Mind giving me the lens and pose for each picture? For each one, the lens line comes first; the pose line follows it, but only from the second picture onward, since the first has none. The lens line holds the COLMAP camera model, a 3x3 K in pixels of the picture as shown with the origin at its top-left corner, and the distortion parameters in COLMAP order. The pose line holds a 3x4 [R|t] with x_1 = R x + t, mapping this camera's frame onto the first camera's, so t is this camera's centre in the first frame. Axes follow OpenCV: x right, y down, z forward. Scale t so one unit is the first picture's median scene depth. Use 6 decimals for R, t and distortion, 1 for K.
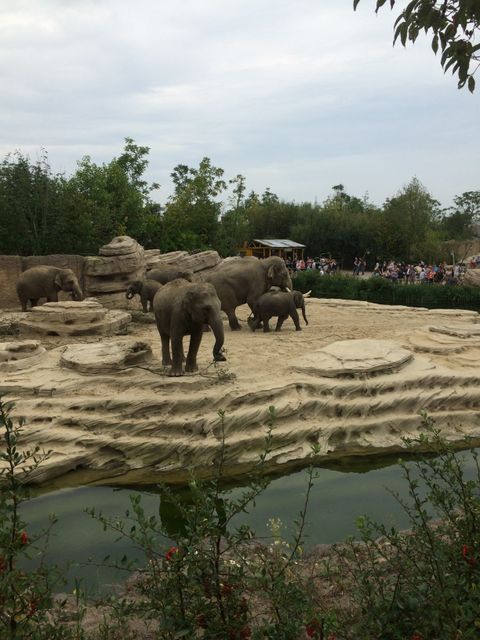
lens RADIAL K [[549.8, 0, 240.0], [0, 549.8, 320.0], [0, 0, 1]] dist [0.005459, 0.001213]
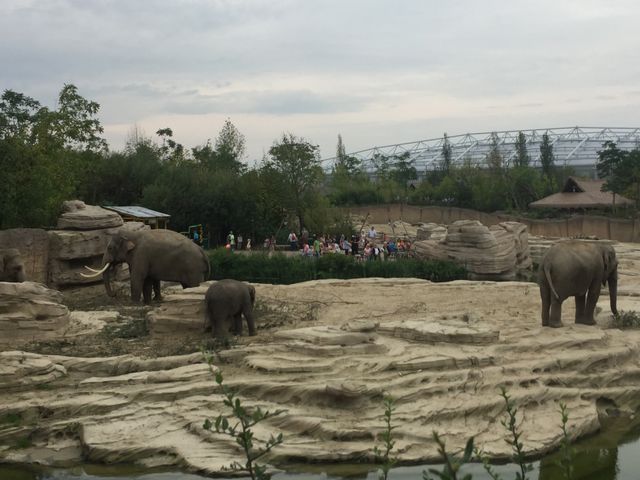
lens RADIAL K [[867.5, 0, 320.0], [0, 867.5, 240.0], [0, 0, 1]] dist [0.046834, 0.045932]
pose [[0.869534, -0.024380, 0.493271, -0.326247], [0.077834, 0.993064, -0.088123, 0.008537], [-0.487702, 0.115019, 0.865400, -0.042914]]
